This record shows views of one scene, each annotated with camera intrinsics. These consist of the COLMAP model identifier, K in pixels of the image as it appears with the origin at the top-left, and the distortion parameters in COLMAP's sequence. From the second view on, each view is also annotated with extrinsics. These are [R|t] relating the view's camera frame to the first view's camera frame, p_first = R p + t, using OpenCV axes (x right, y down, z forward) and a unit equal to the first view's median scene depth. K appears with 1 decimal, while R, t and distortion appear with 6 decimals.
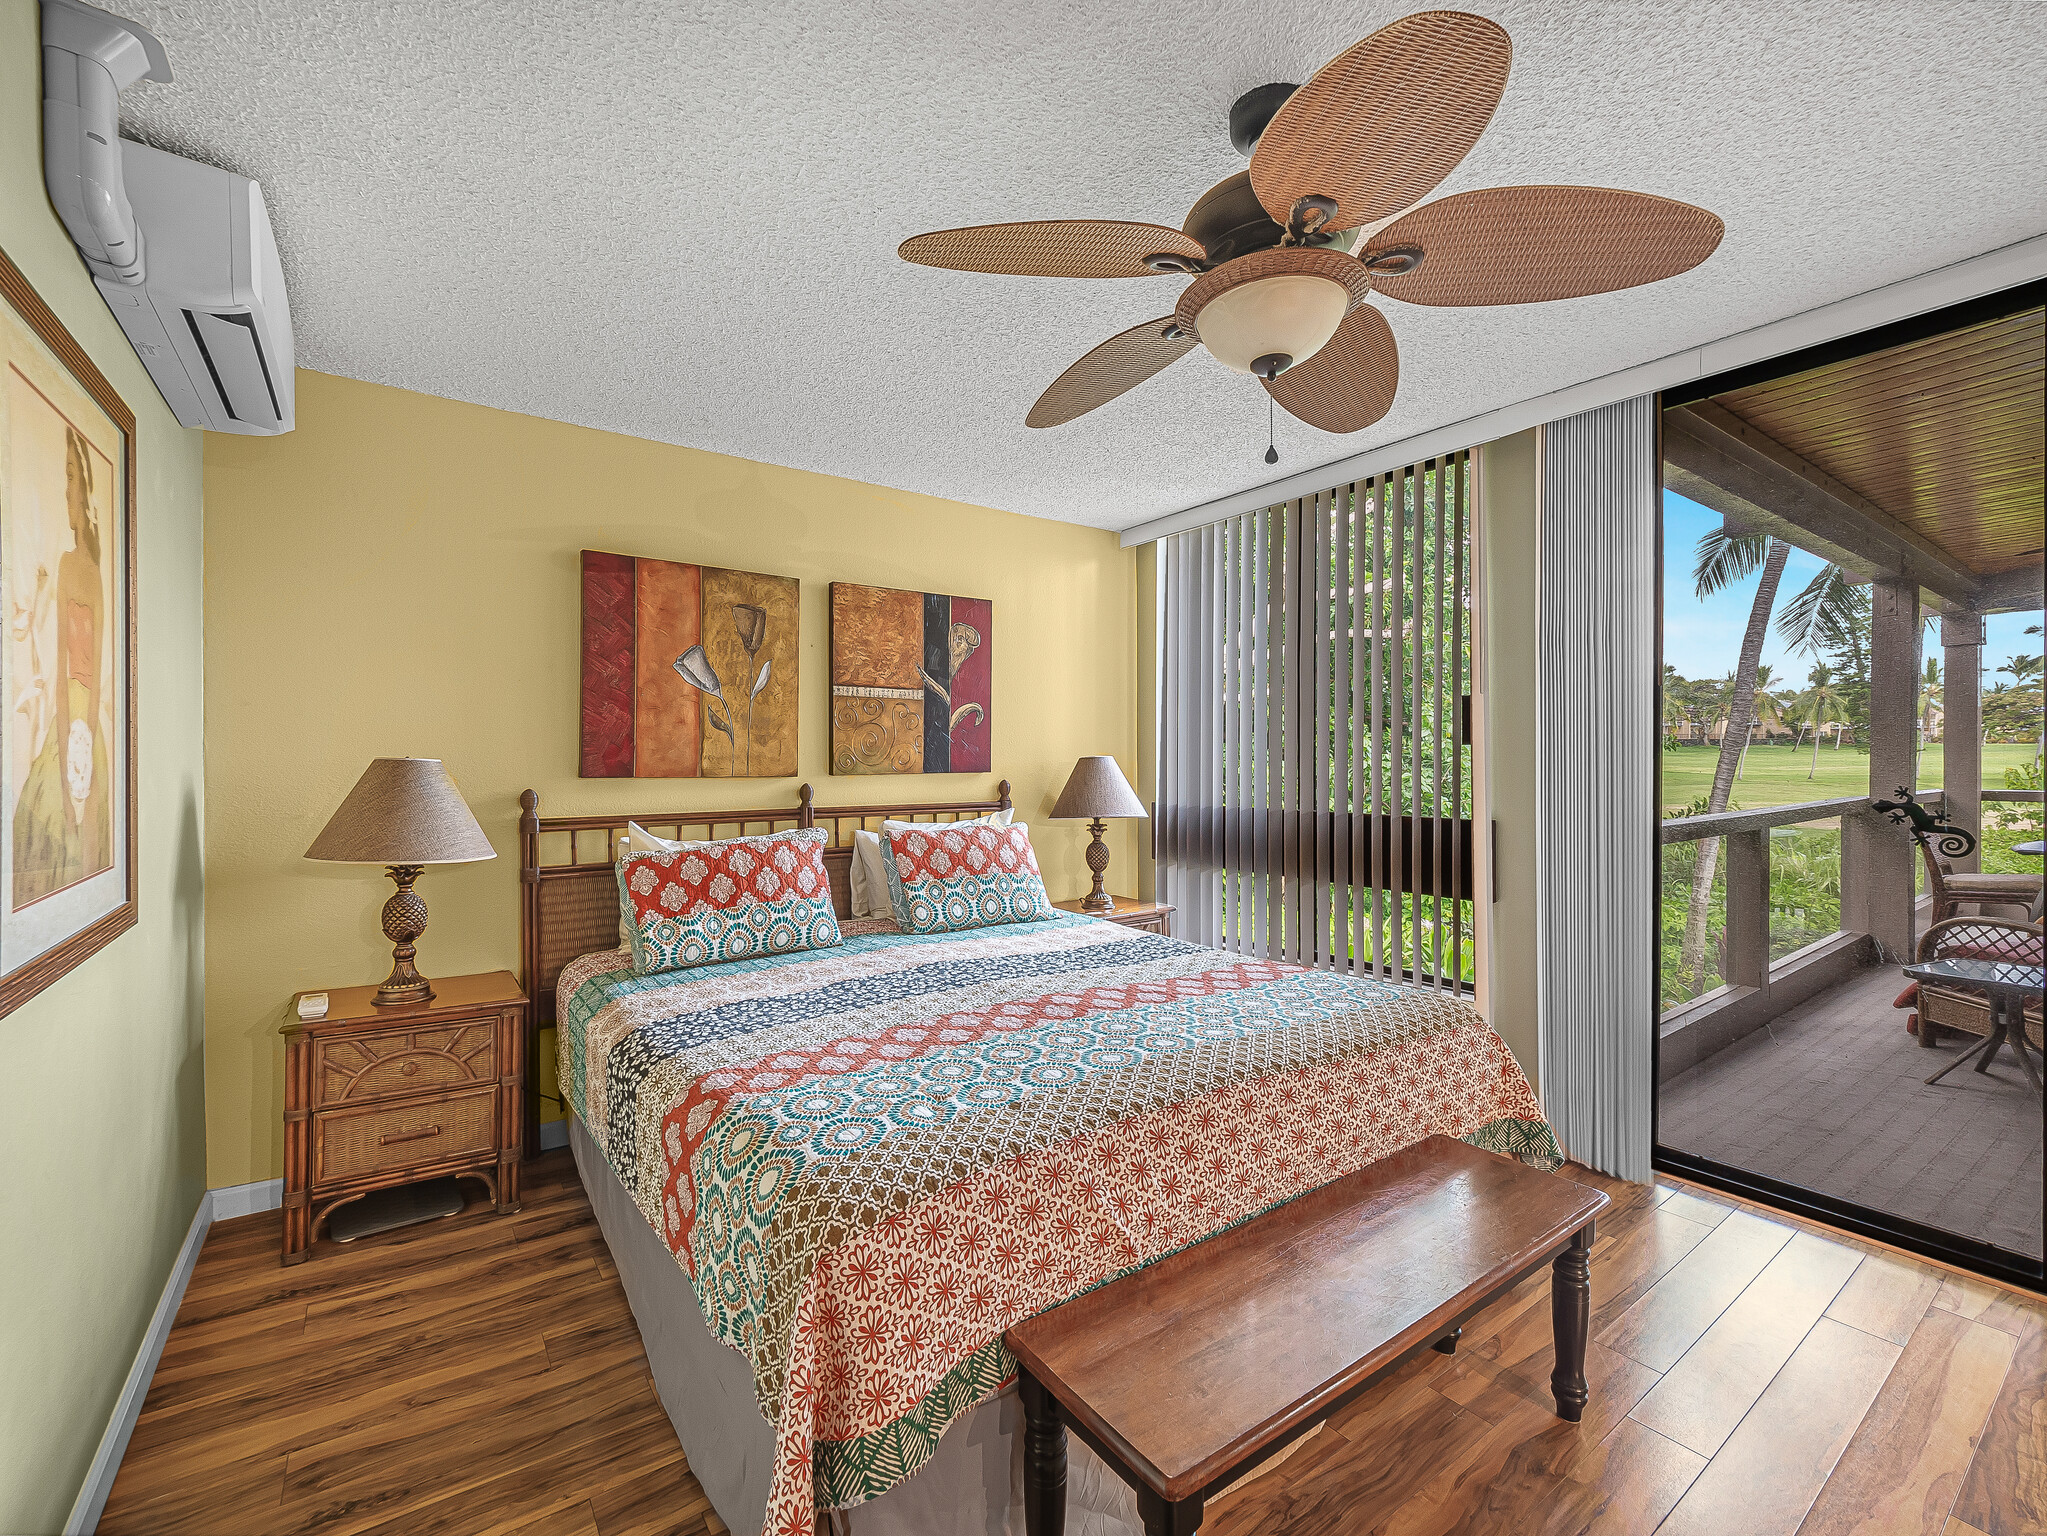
lens RADIAL K [[904.8, 0, 1008.5], [0, 904.8, 771.7], [0, 0, 1]] dist [0.001706, -0.001644]
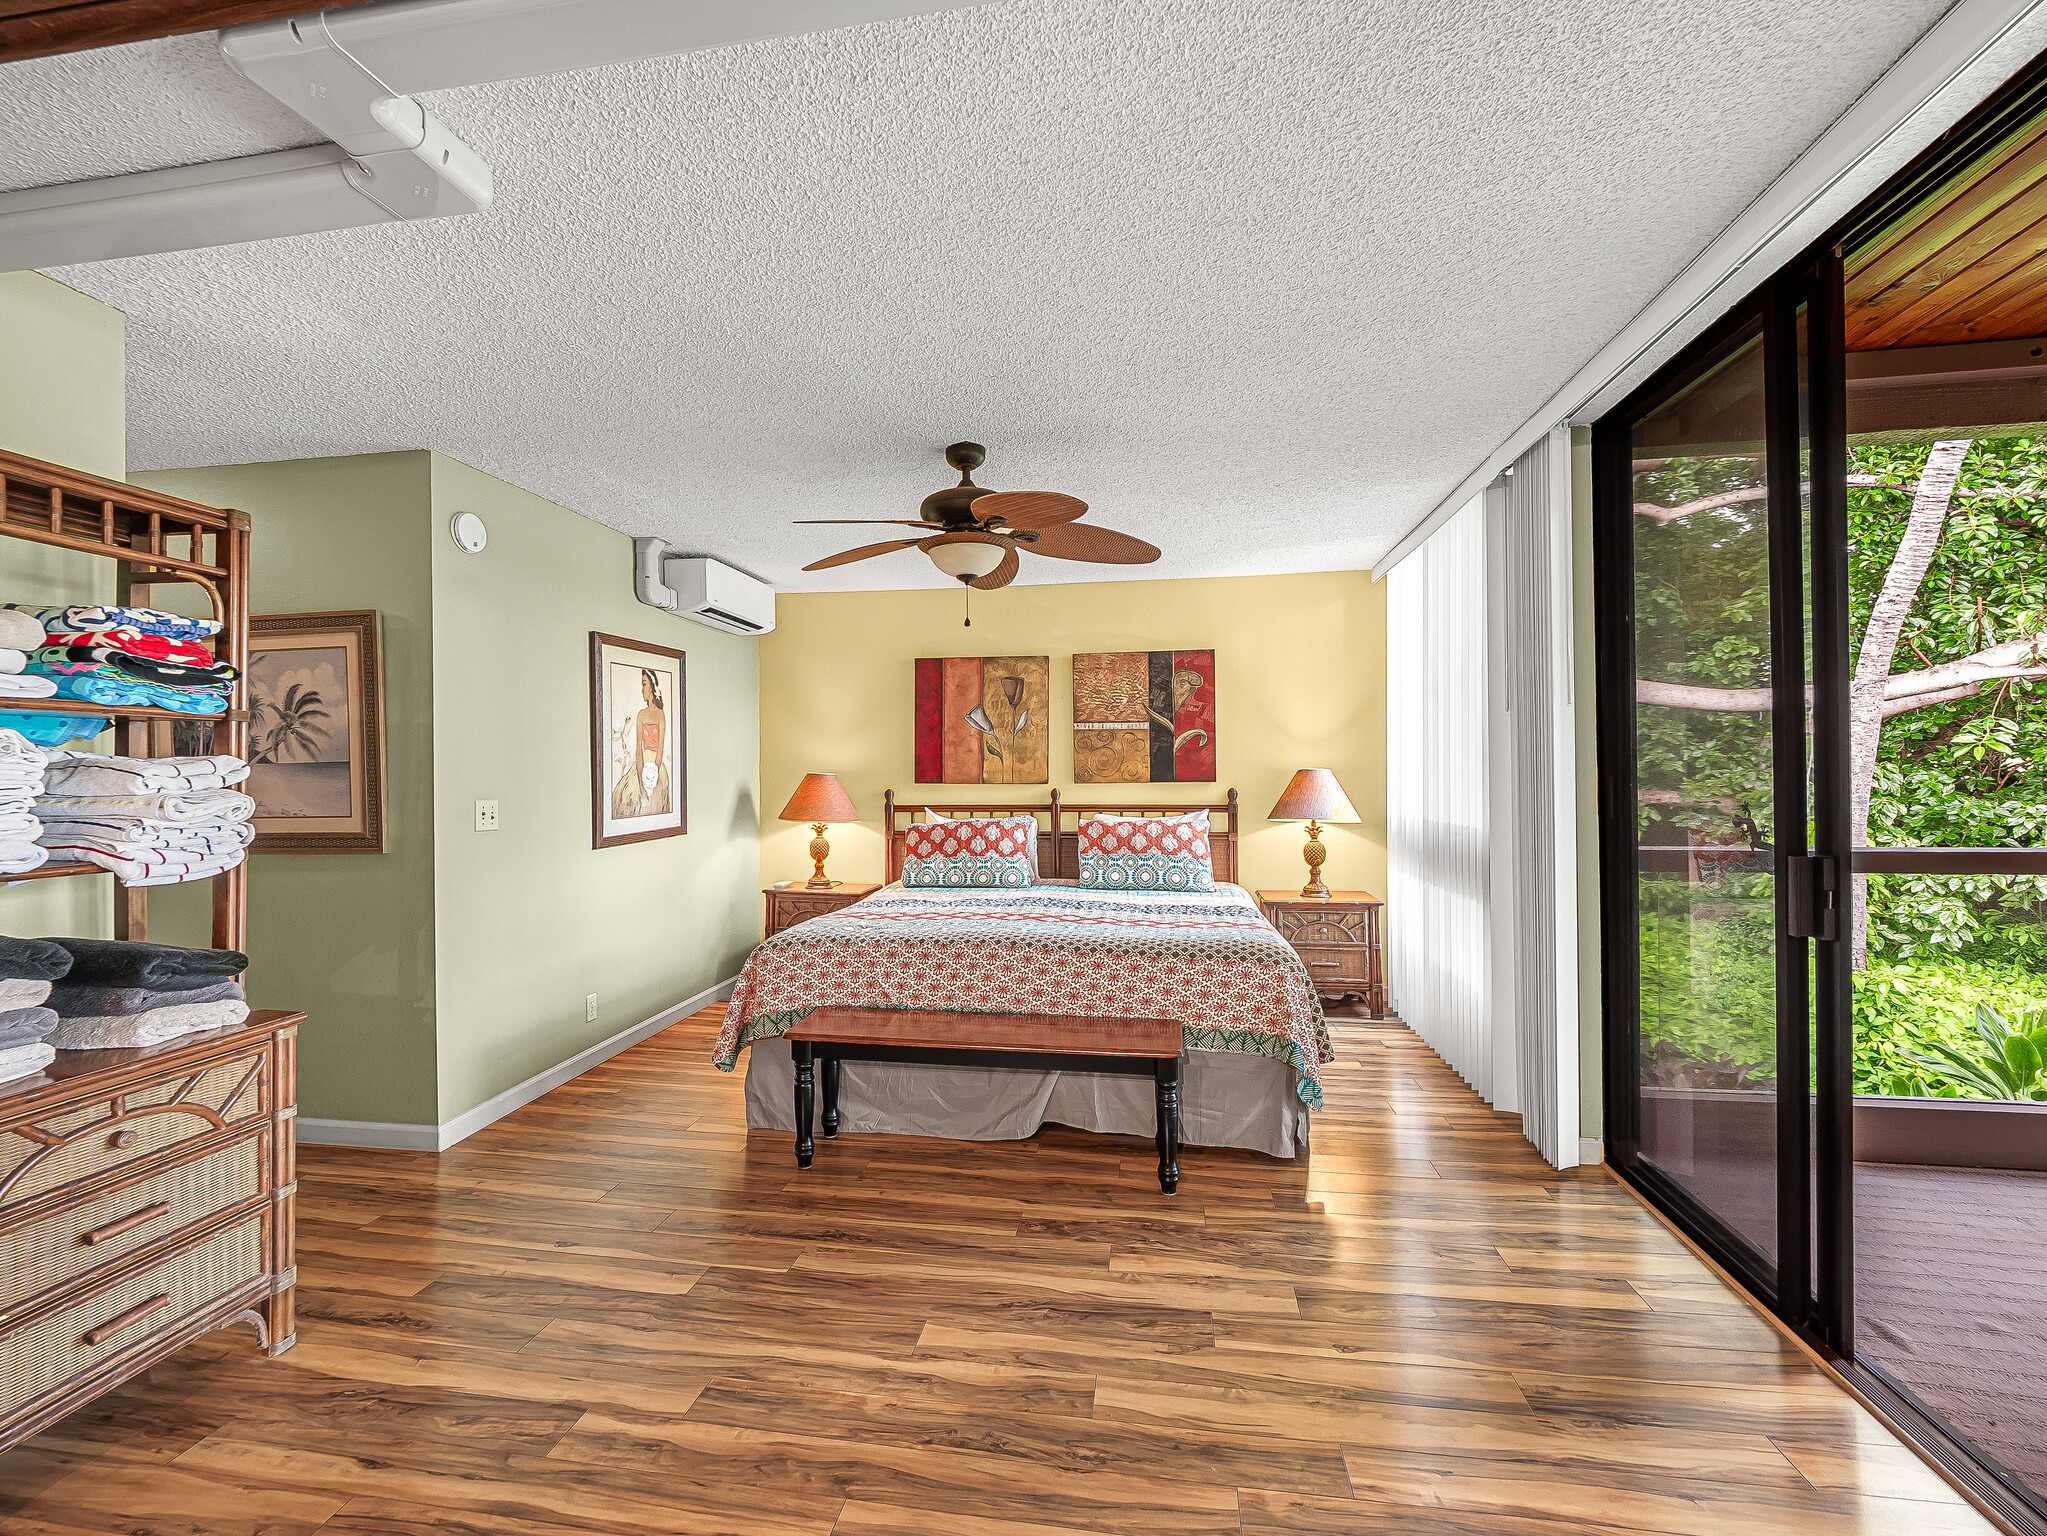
lens RADIAL K [[904.8, 0, 1016.9], [0, 904.8, 765.0], [0, 0, 1]] dist [0.001706, -0.001644]
pose [[0.741111, -0.008474, -0.671329, 0.791625], [-0.005333, 0.999814, -0.018508, 0.002455], [0.671361, 0.017296, 0.740929, -0.184316]]
